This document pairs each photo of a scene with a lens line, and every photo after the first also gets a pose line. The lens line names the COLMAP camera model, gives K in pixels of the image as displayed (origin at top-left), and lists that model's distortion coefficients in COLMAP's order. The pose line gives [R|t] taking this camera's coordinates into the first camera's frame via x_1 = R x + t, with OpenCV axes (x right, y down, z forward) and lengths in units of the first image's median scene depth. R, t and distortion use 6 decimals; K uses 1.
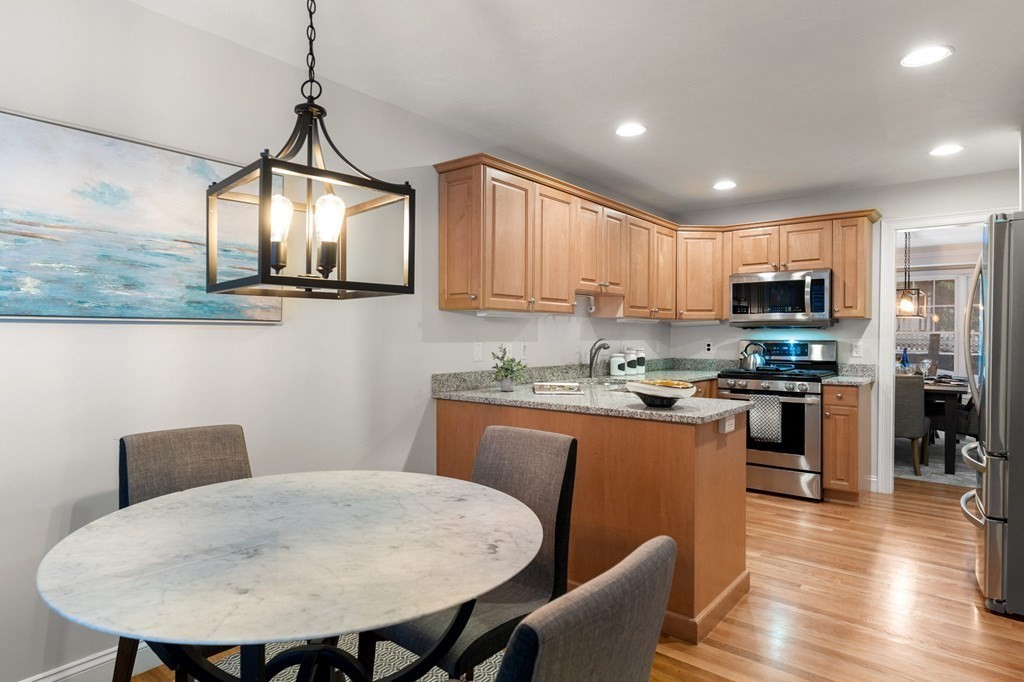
lens RADIAL K [[567.5, 0, 511.3], [0, 567.5, 337.9], [0, 0, 1]] dist [-0.001496, 0.000162]
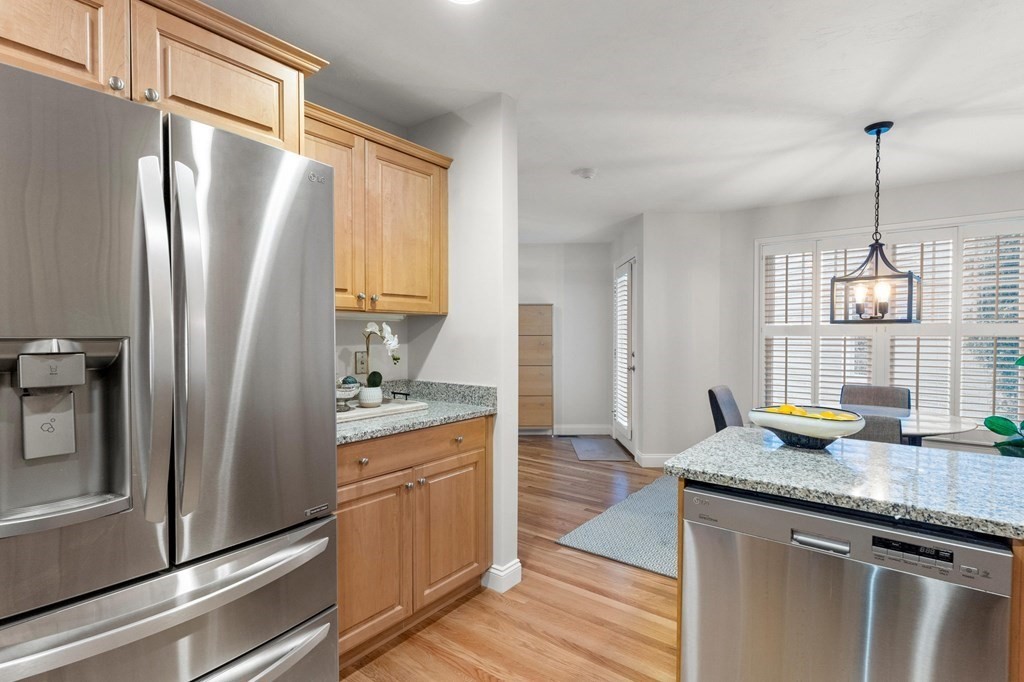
lens RADIAL K [[494.3, 0, 509.1], [0, 494.3, 345.6], [0, 0, 1]] dist [0.004171, 0.000809]
pose [[-0.999762, -0.003249, -0.021573, 0.357250], [-0.003815, 0.999649, 0.026231, -0.010439], [0.021480, 0.026307, -0.999423, 0.892067]]
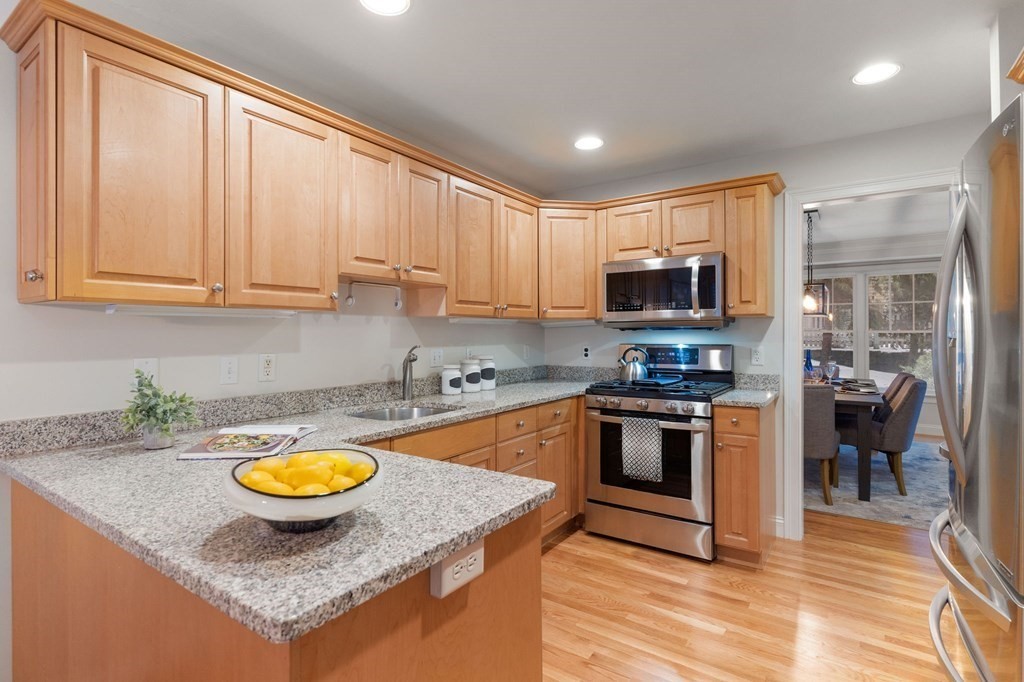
lens RADIAL K [[492.8, 0, 510.0], [0, 492.8, 330.7], [0, 0, 1]] dist [-0.000619, 0.000002]
pose [[0.996937, -0.005441, 0.078021, 0.214344], [0.006235, 0.999931, -0.009936, -0.010414], [-0.077962, 0.010392, 0.996902, 0.344910]]
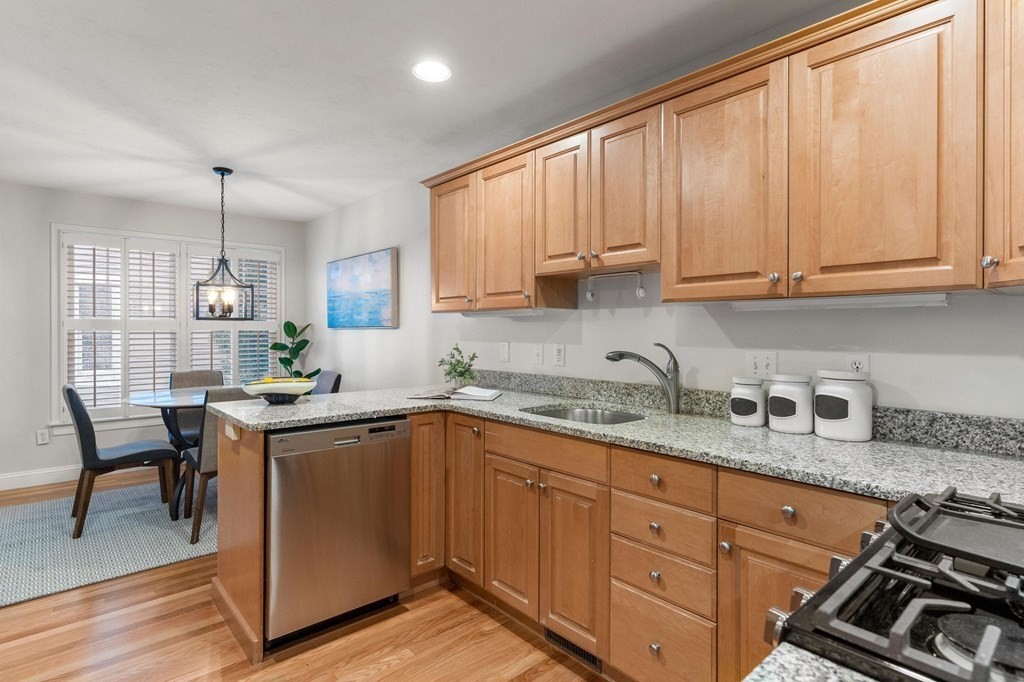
lens RADIAL K [[525.8, 0, 507.3], [0, 525.8, 331.1], [0, 0, 1]] dist [0.003681, 0.000737]
pose [[-0.163062, -0.000339, -0.986616, 0.649183], [-0.006476, 0.999979, 0.000726, -0.009836], [0.986595, 0.006508, -0.163060, 0.876473]]
